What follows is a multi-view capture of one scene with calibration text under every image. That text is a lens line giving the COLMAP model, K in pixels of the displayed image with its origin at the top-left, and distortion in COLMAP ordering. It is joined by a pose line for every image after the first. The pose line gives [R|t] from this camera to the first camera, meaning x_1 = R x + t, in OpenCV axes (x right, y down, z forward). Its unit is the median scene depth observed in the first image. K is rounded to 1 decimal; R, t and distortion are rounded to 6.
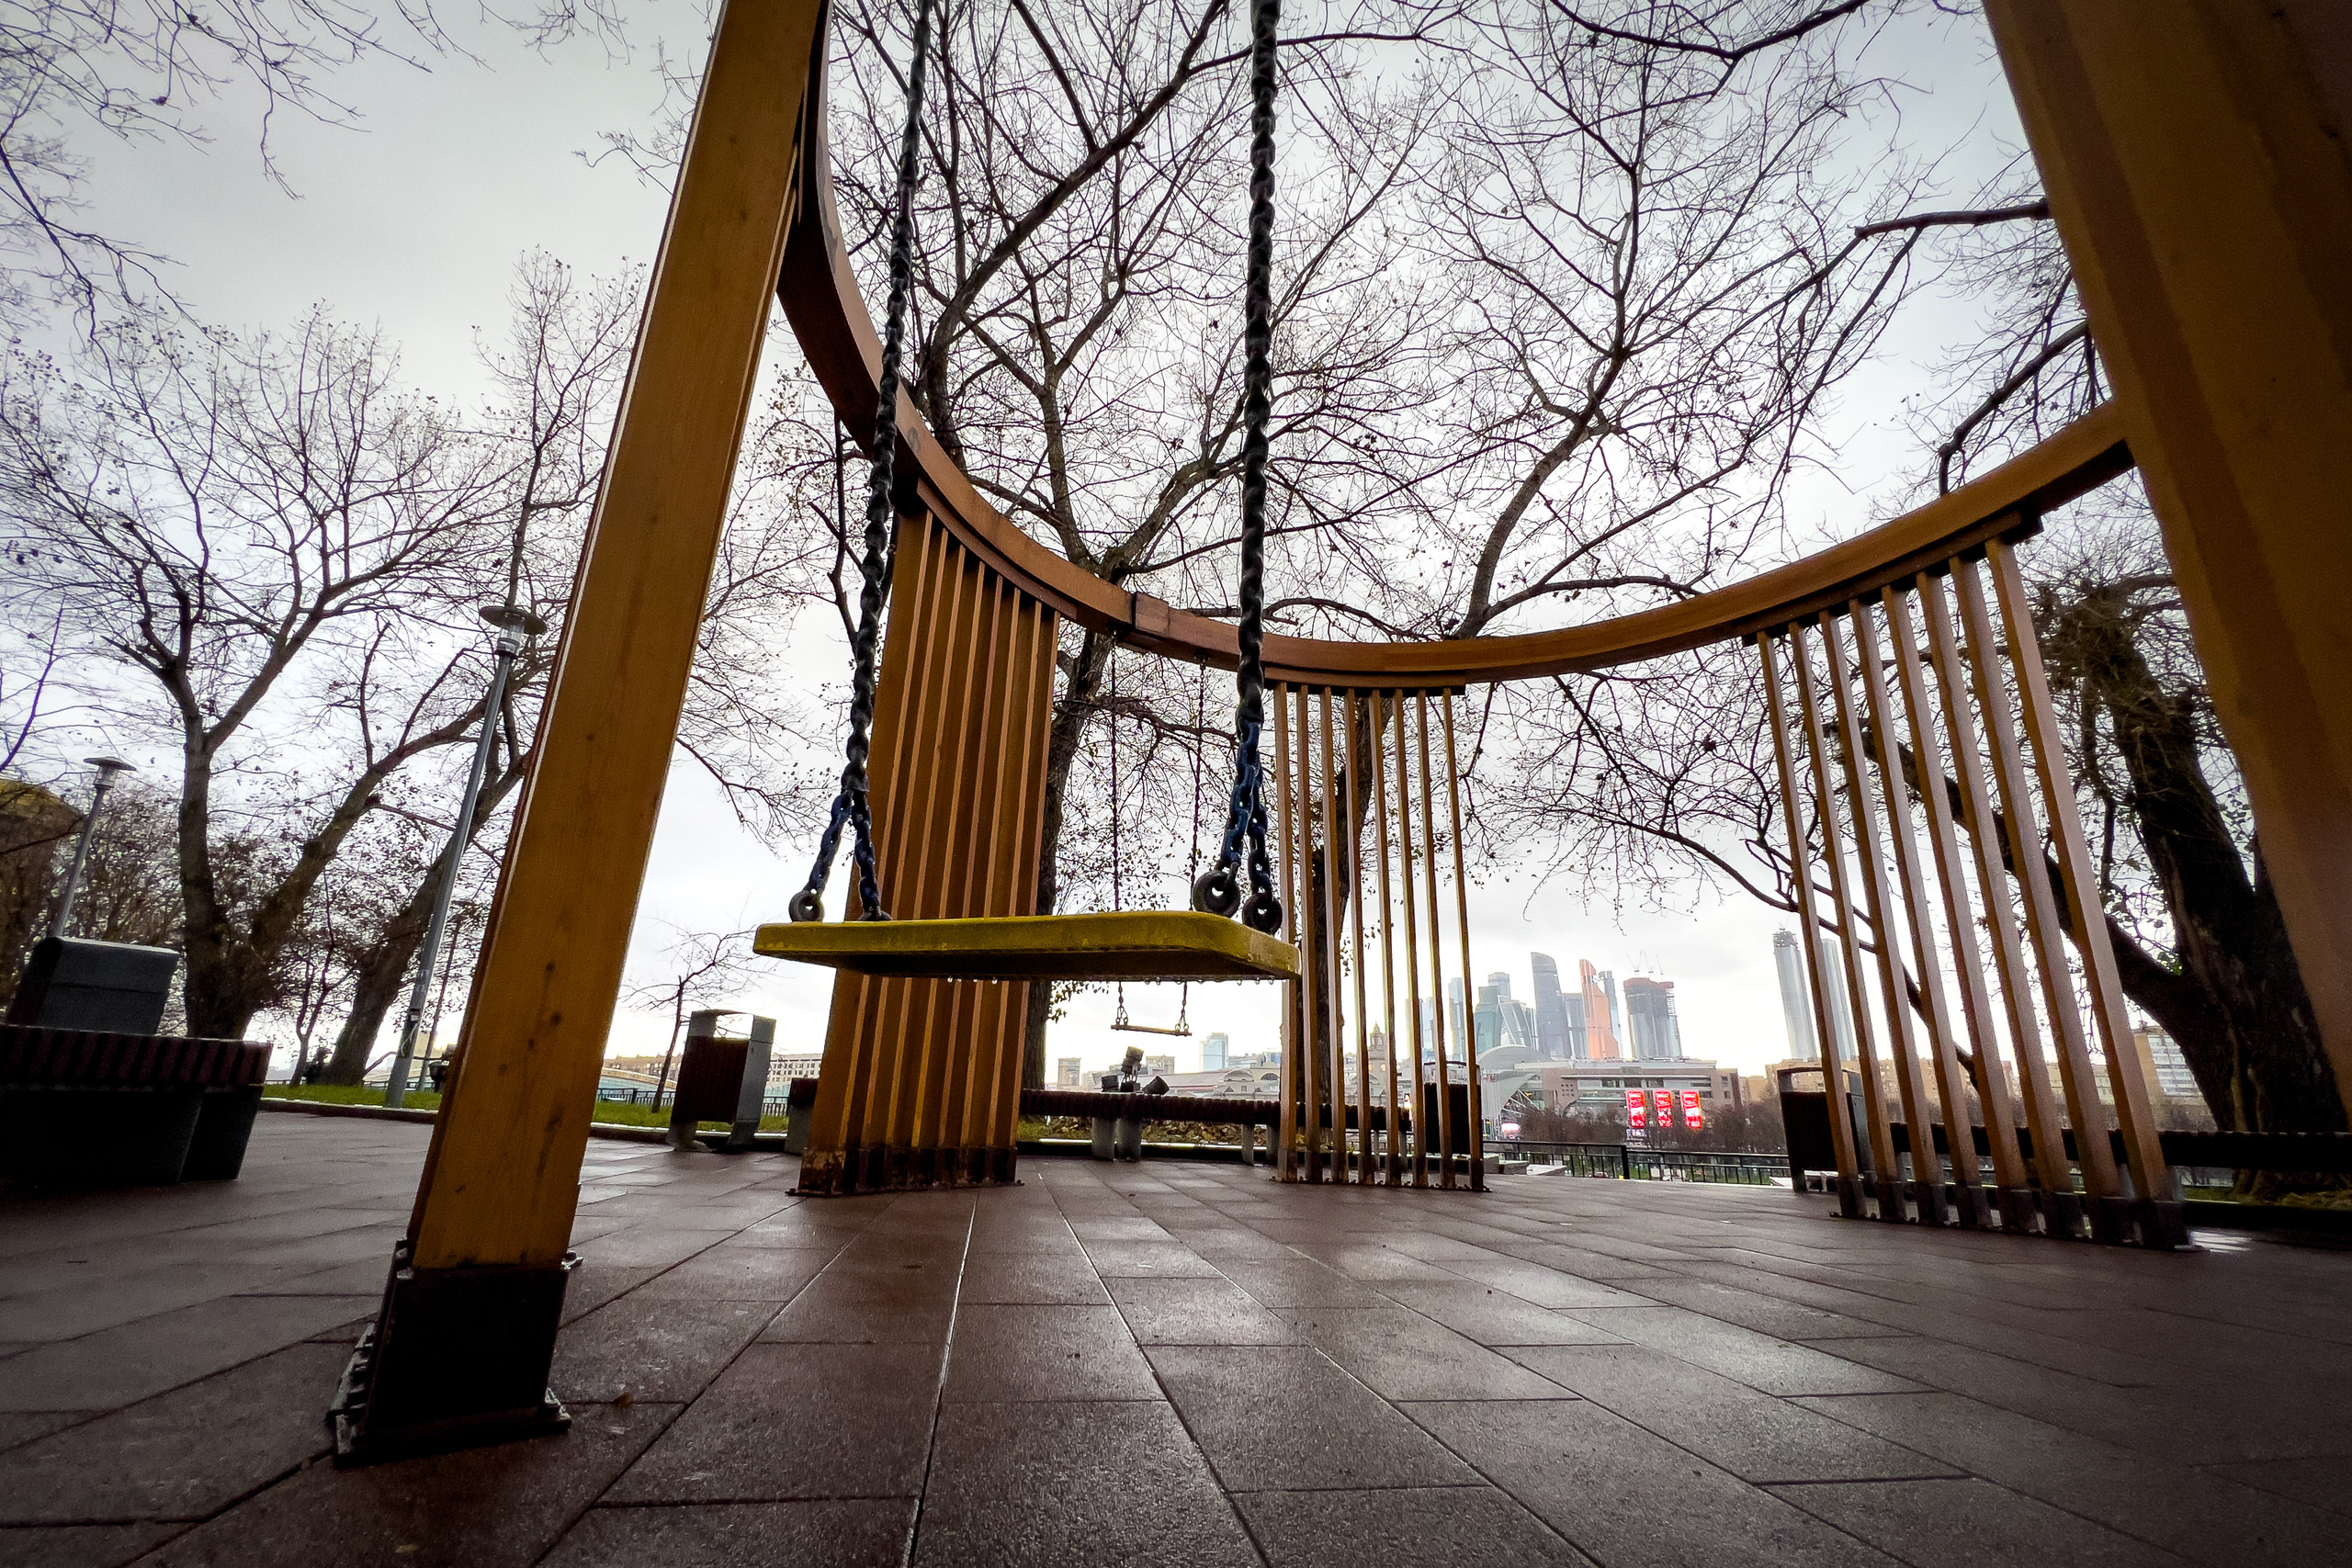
lens RADIAL K [[944.0, 0, 1166.6], [0, 944.0, 834.3], [0, 0, 1]] dist [0.000522, 0.000621]
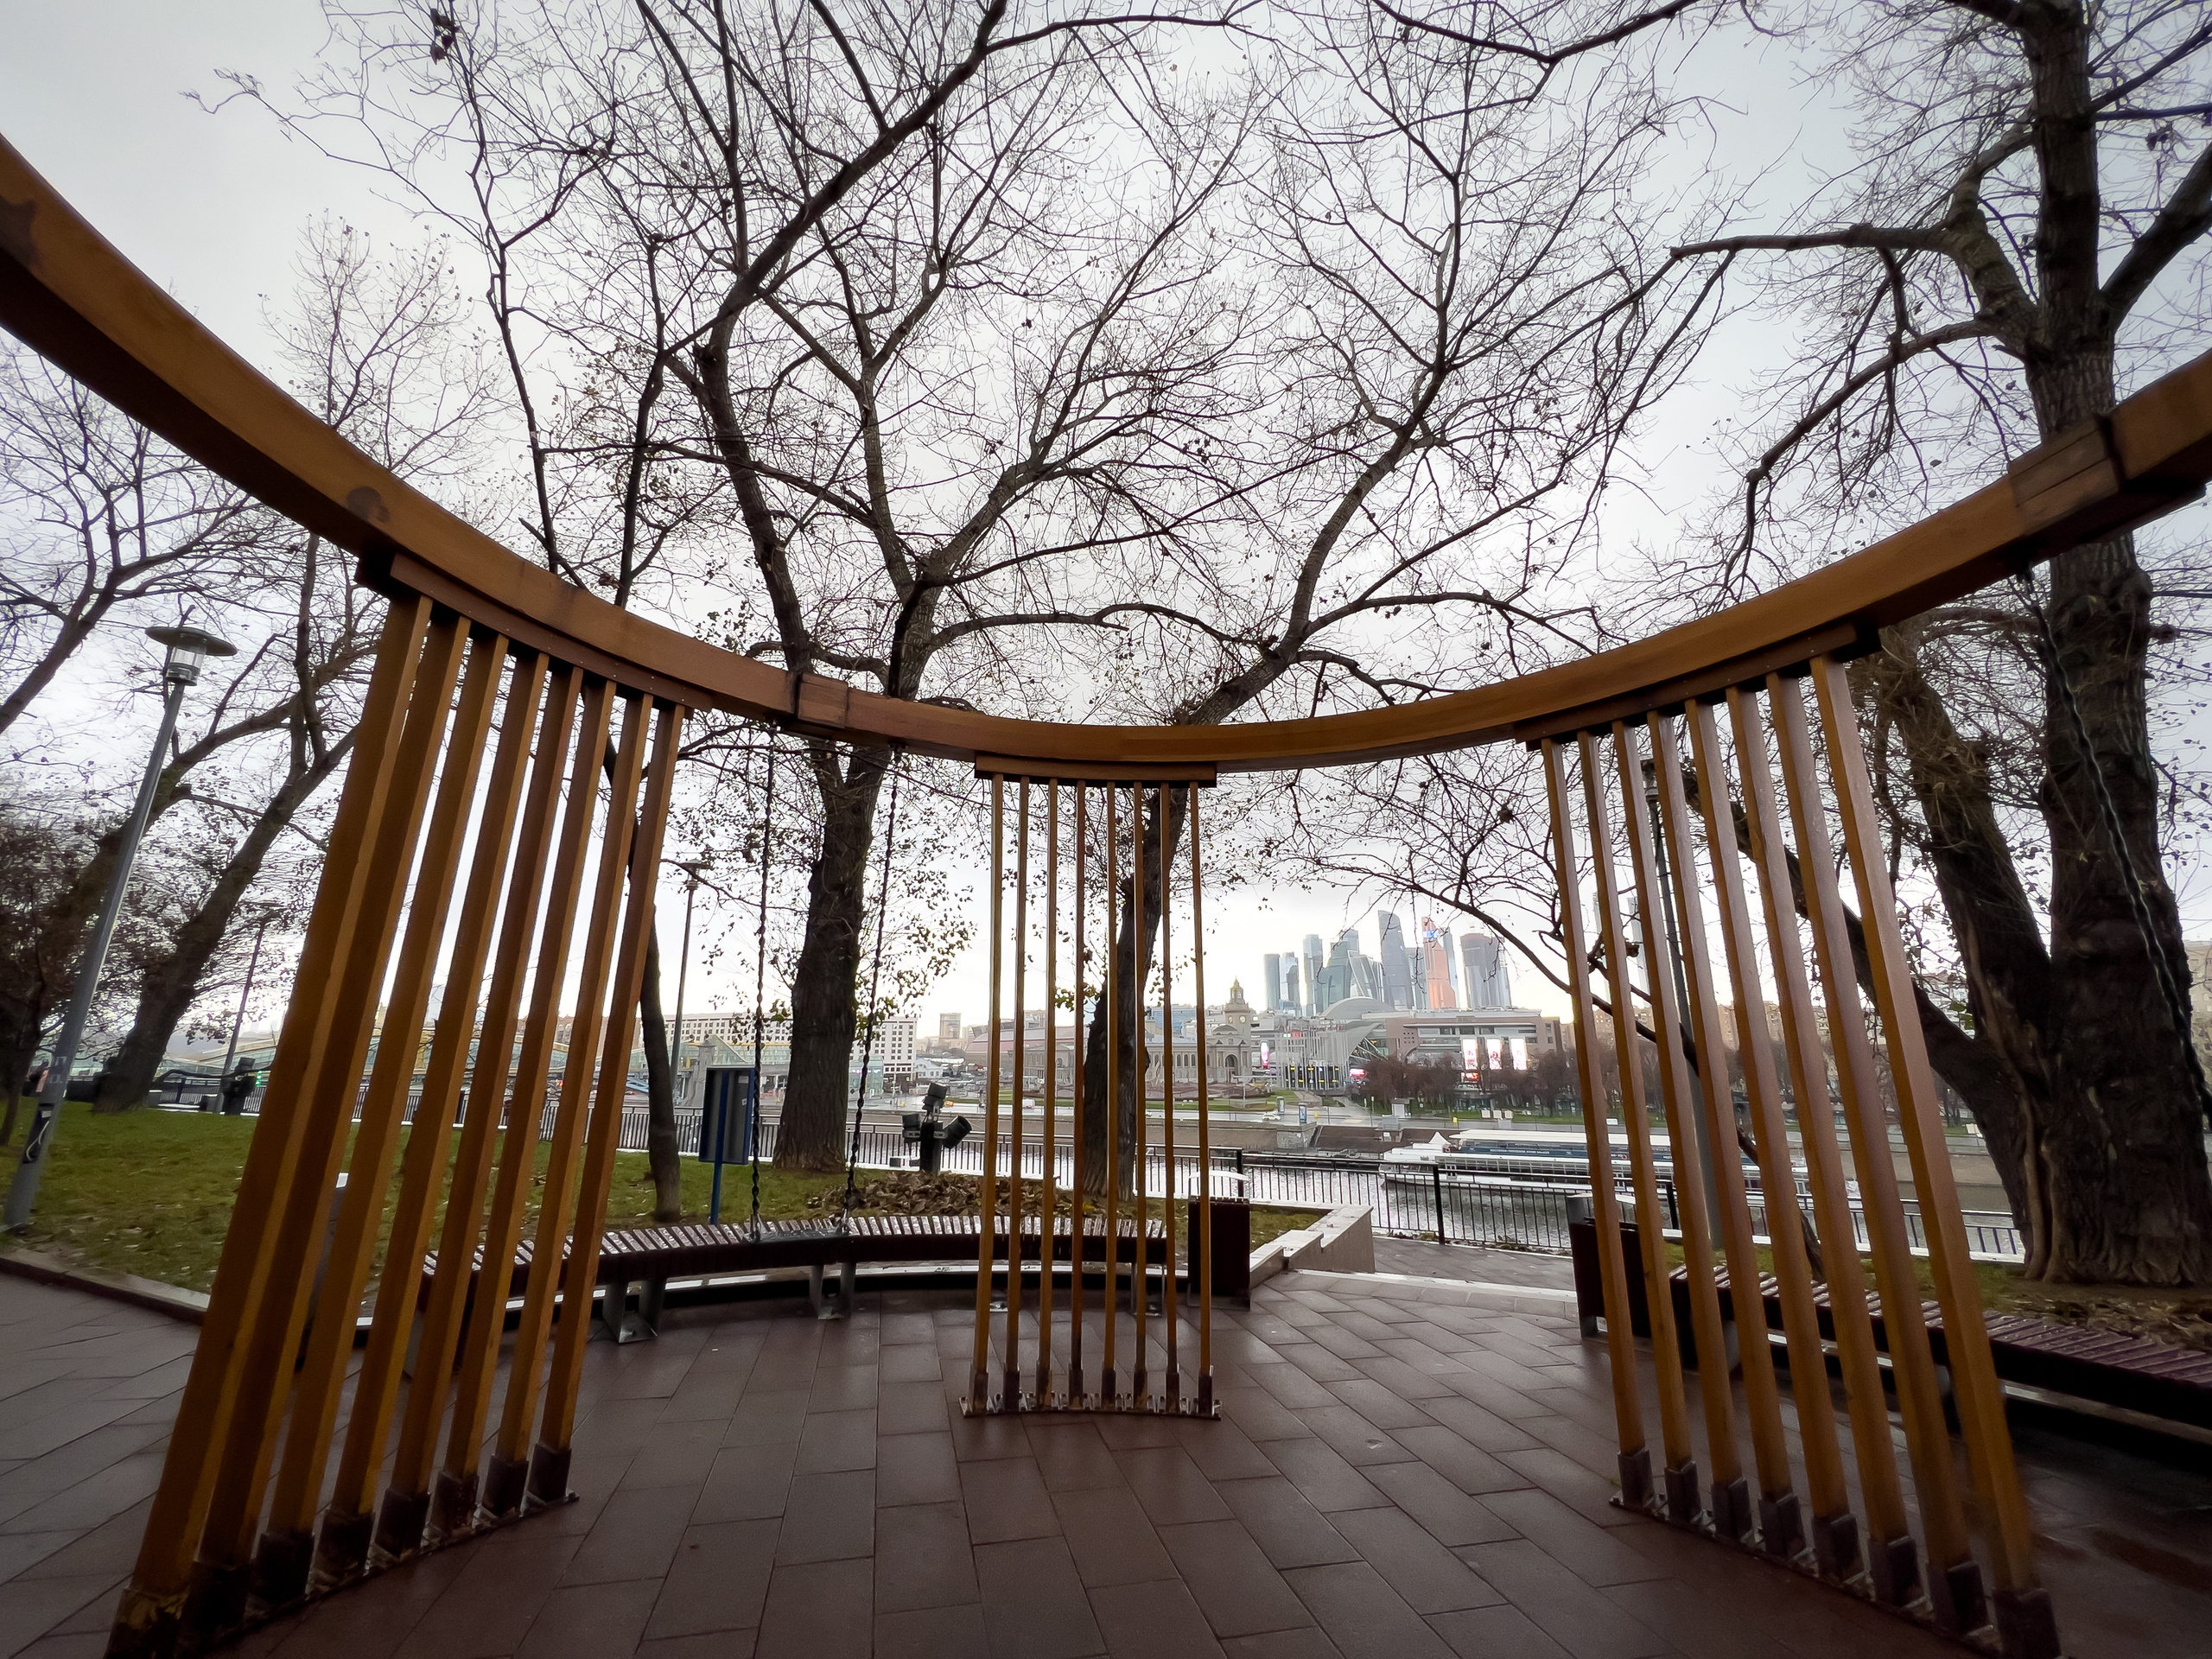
lens RADIAL K [[886.6, 0, 1097.7], [0, 886.6, 819.5], [0, 0, 1]] dist [0.000225, 0.000774]
pose [[0.998188, 0.001269, 0.060158, 0.060869], [-0.002591, 0.999757, 0.021907, -0.051221], [-0.060115, -0.022023, 0.997948, 0.078317]]
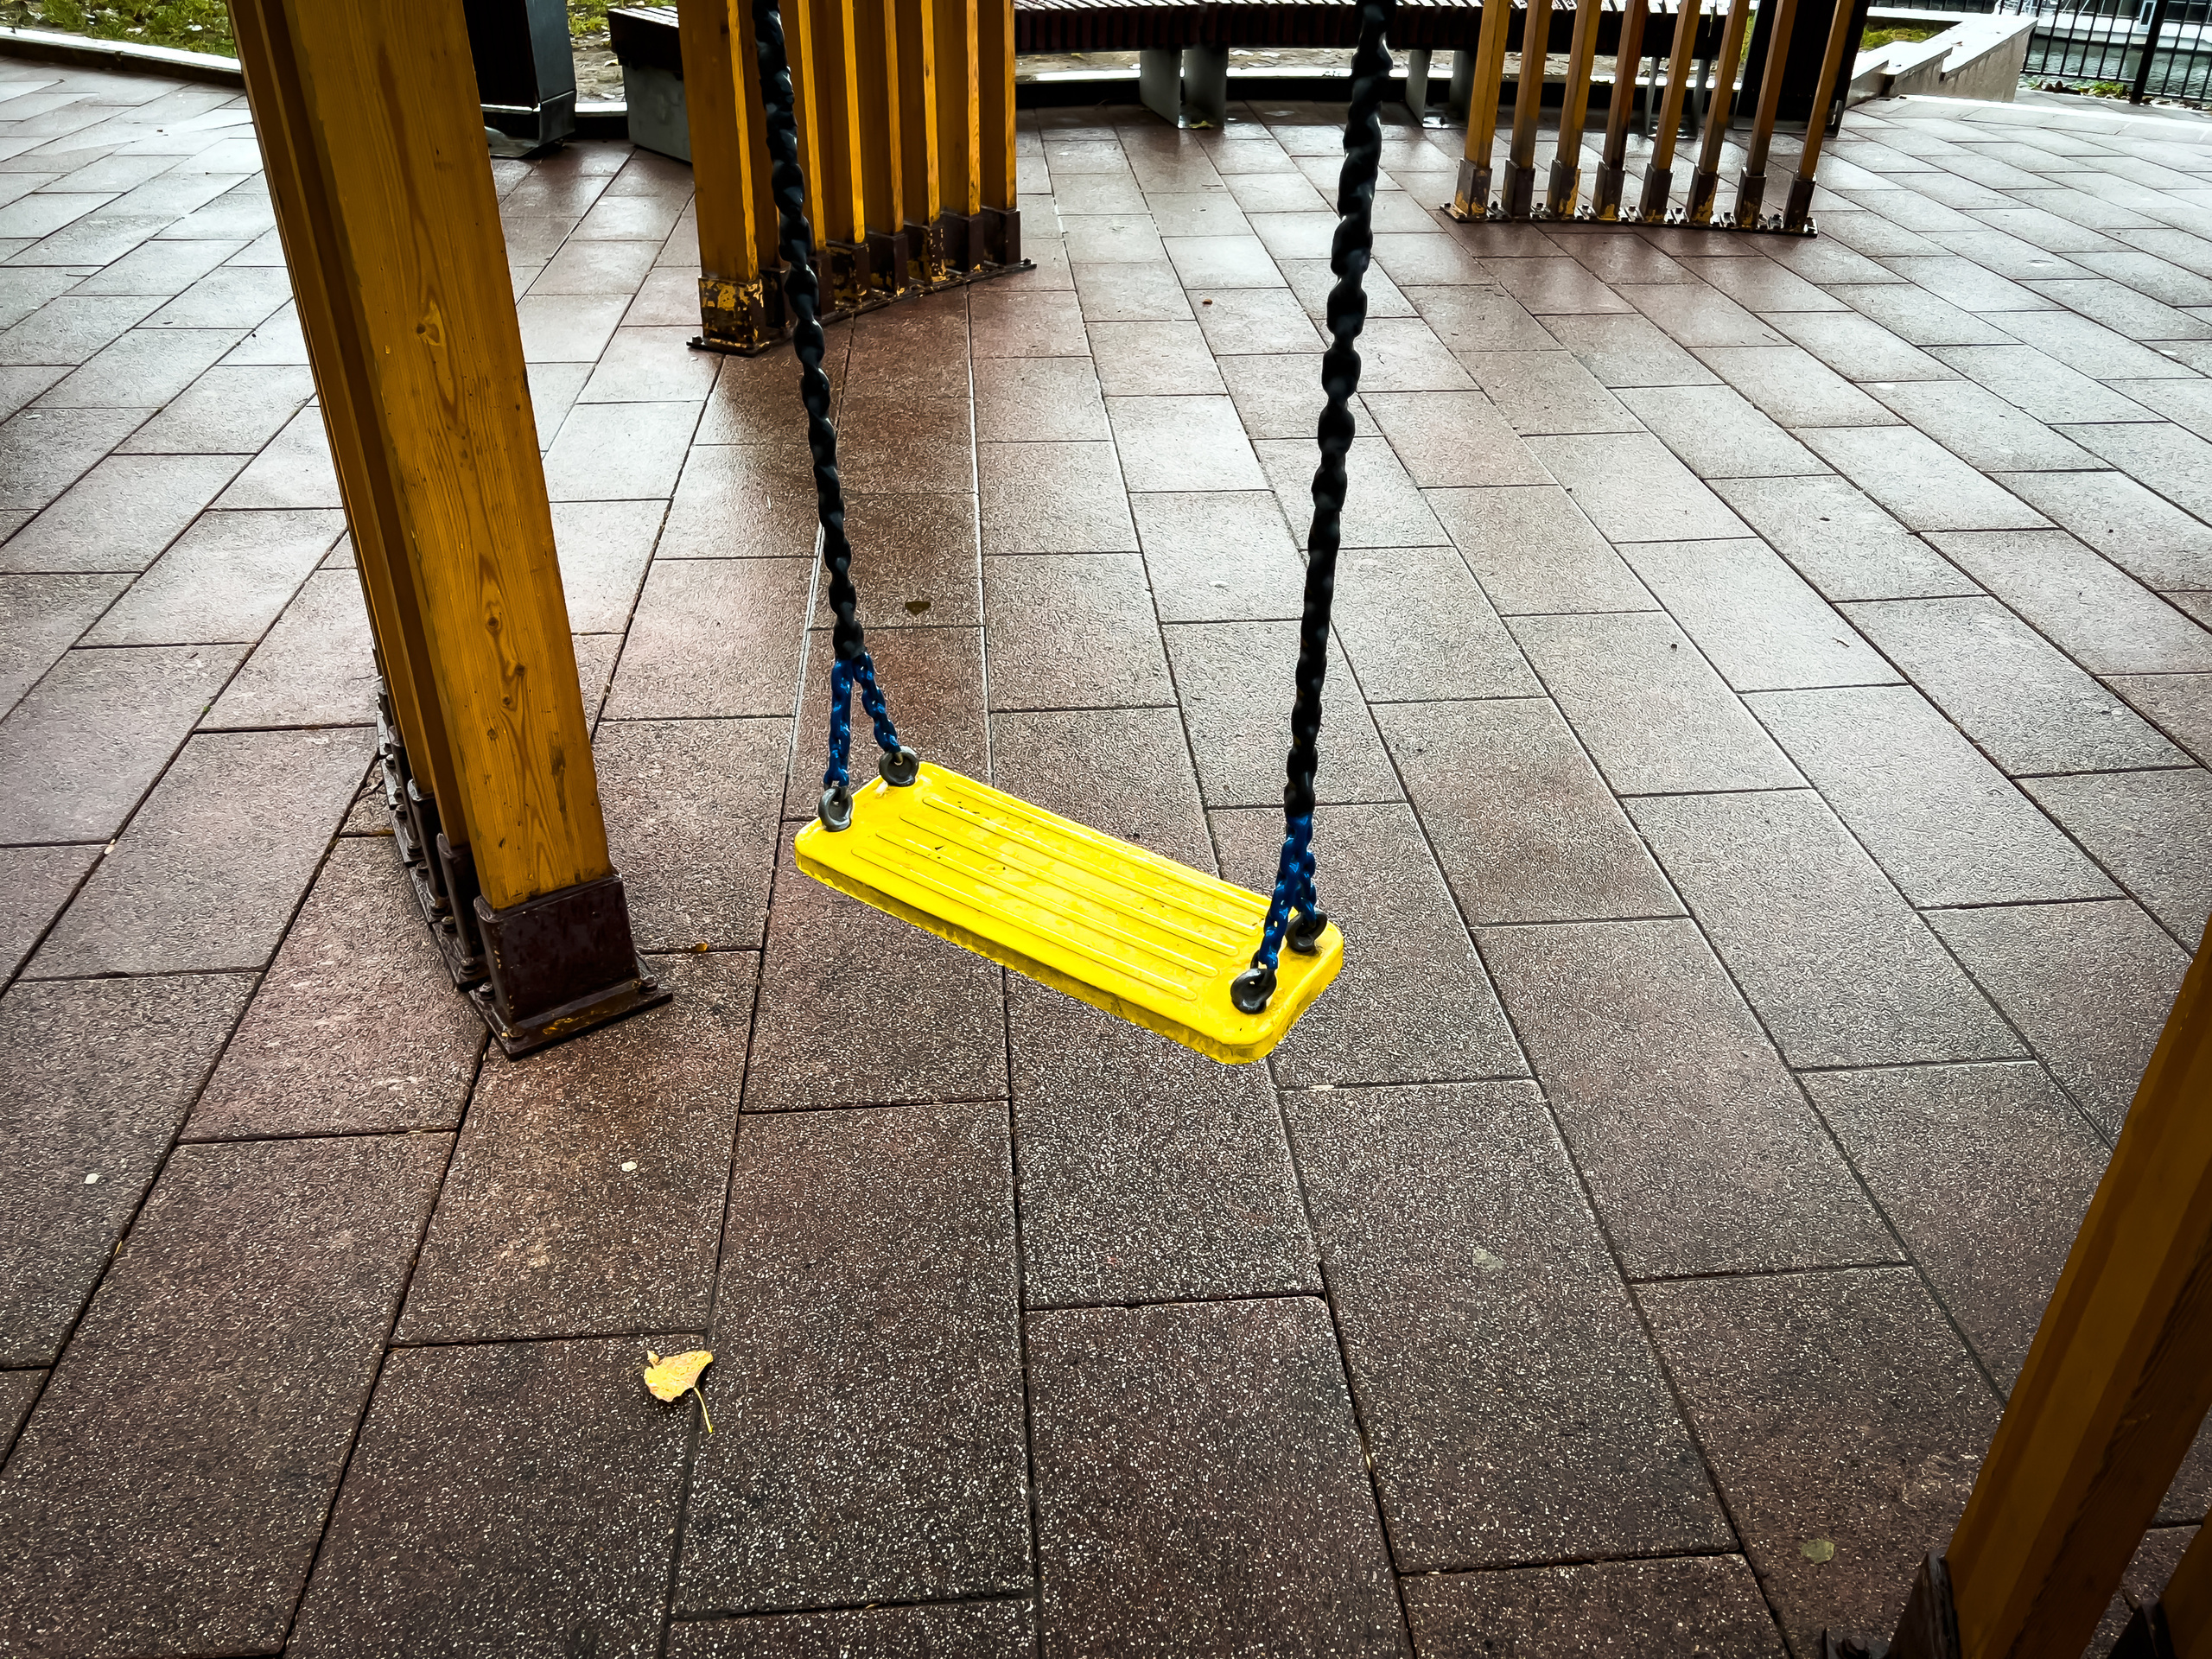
lens RADIAL K [[1711.1, 0, 1107.1], [0, 1711.1, 827.0], [0, 0, 1]] dist [0.010908, 0.002771]
pose [[0.995745, 0.028827, -0.087521, 0.001935], [0.046389, 0.663841, 0.746434, -0.063308], [0.079618, -0.747318, 0.659679, -0.007384]]
